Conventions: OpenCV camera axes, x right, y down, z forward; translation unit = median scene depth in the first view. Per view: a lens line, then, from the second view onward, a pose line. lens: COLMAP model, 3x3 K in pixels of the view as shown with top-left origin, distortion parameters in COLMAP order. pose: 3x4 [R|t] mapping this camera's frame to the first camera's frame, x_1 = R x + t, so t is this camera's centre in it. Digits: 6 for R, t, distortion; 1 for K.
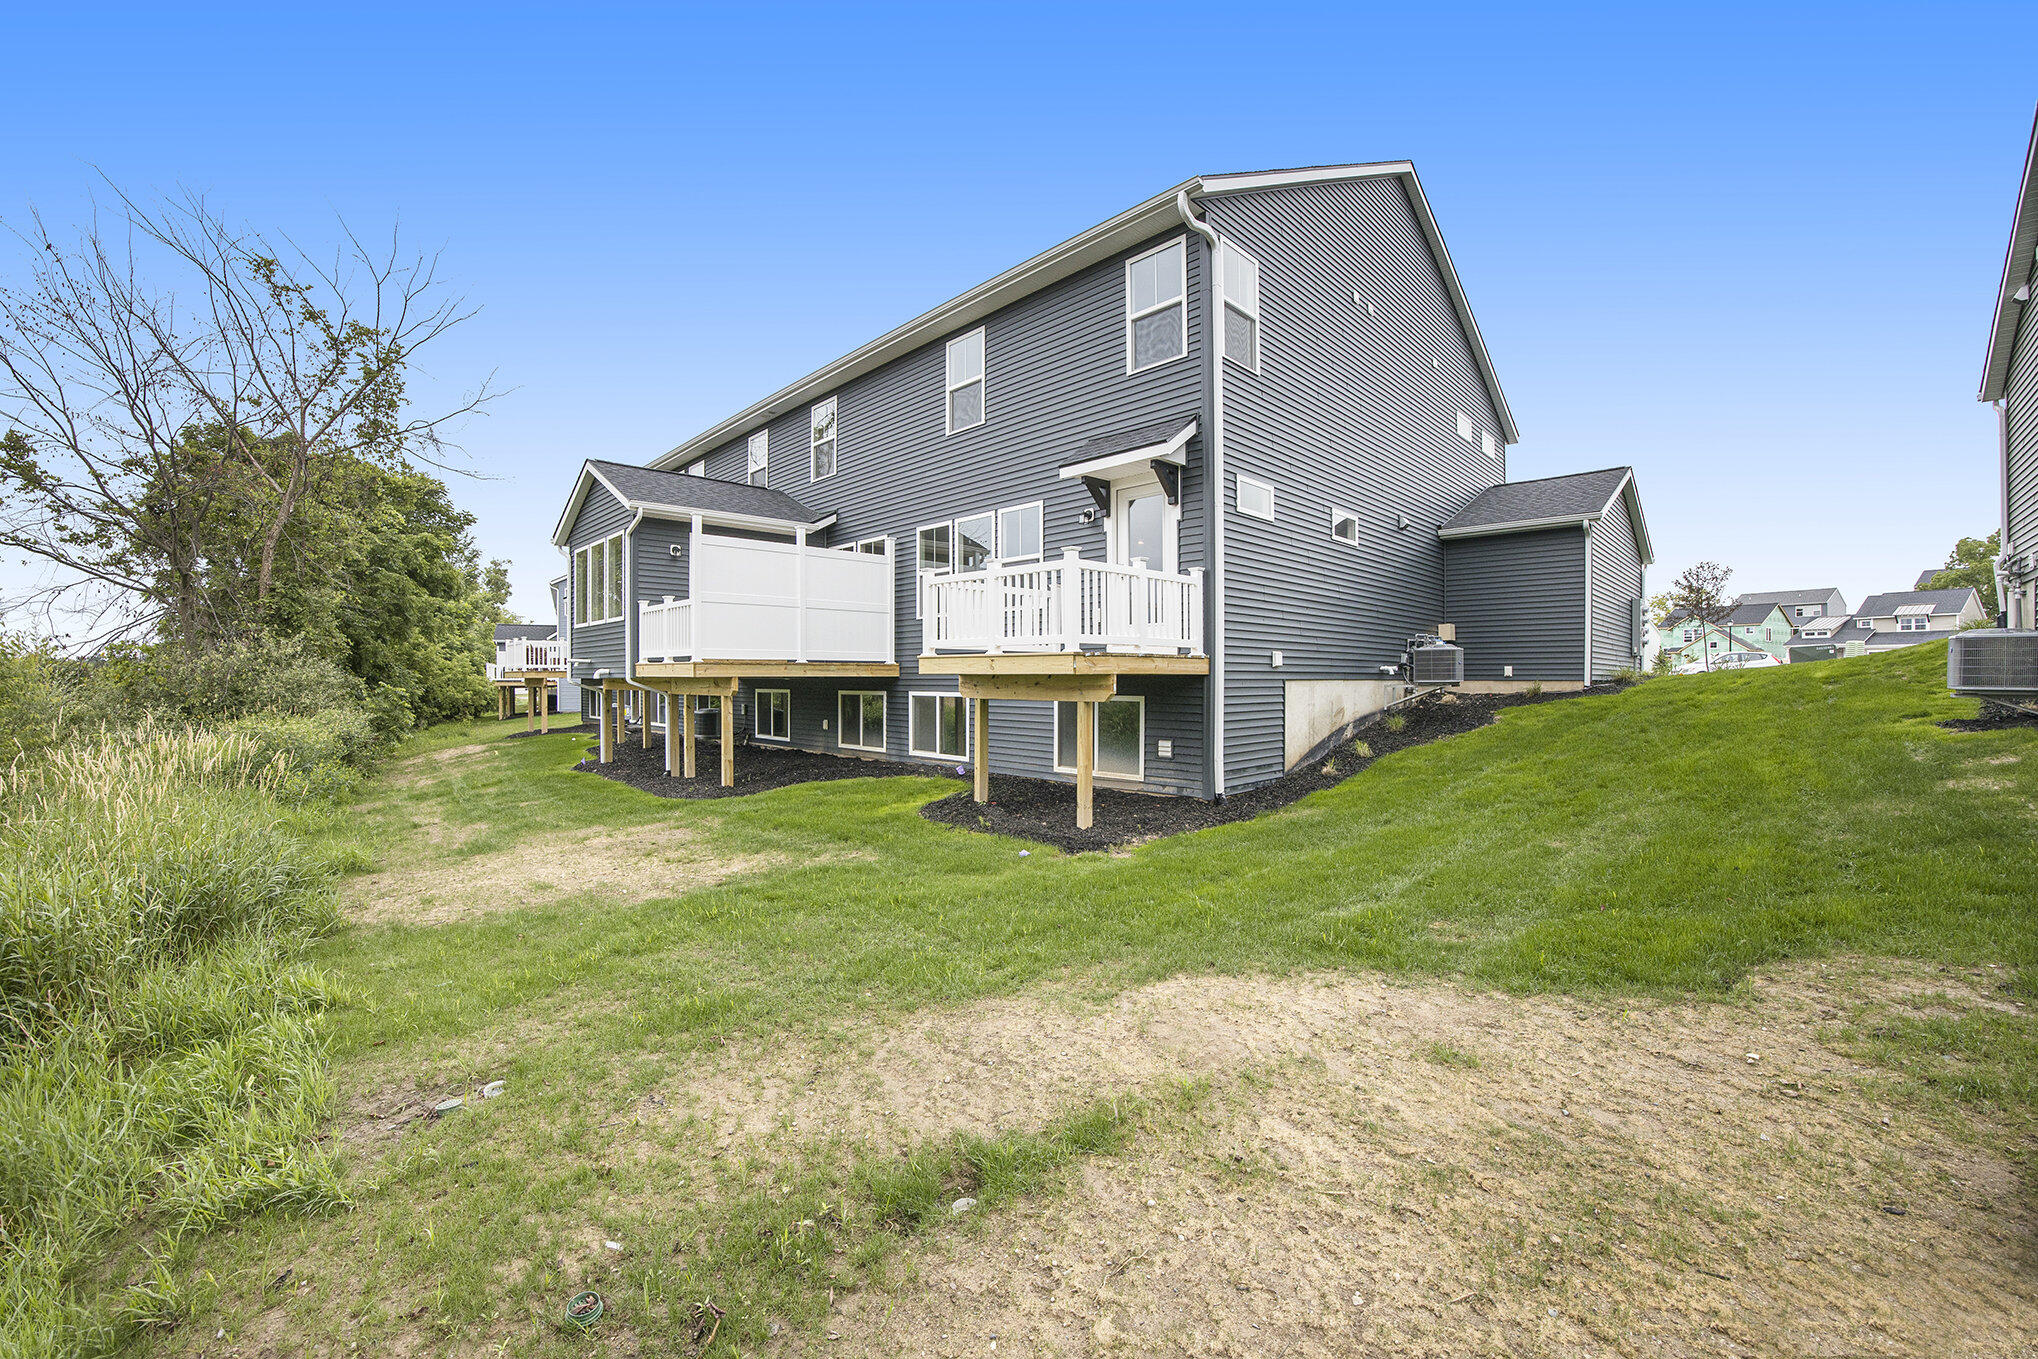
lens RADIAL K [[819.9, 0, 1018.3], [0, 819.9, 709.8], [0, 0, 1]] dist [-0.032947, 0.000445]
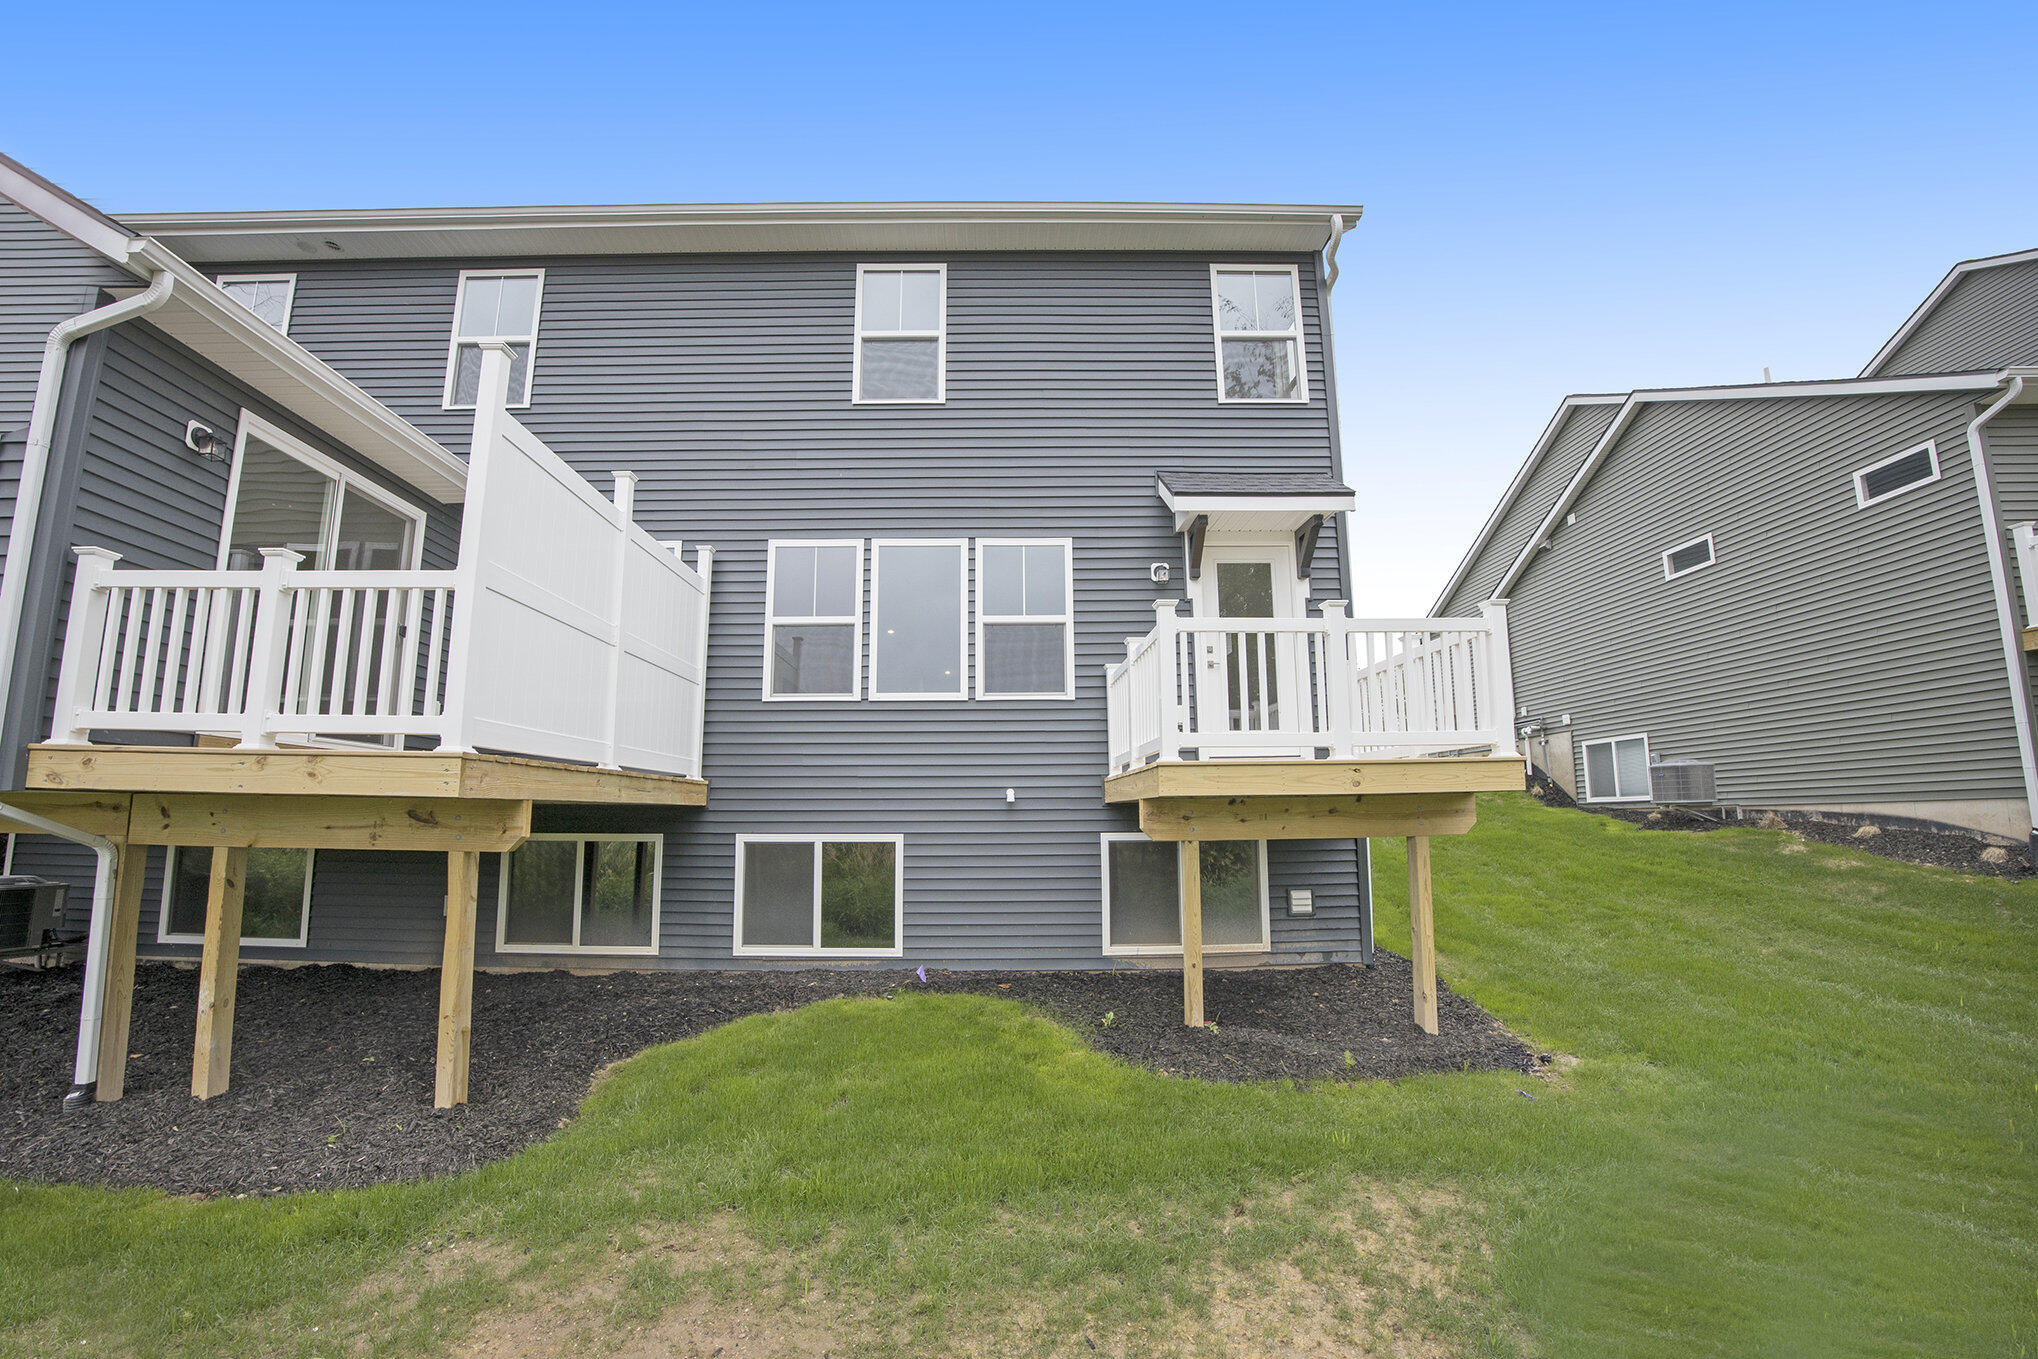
lens RADIAL K [[916.6, 0, 1019.0], [0, 916.6, 679.5], [0, 0, 1]] dist [-0.048995, 0.000149]
pose [[0.688687, 0.095356, 0.718761, -0.492904], [0.034656, 0.985852, -0.163996, -0.019228], [-0.724230, 0.137851, 0.675639, 0.505511]]
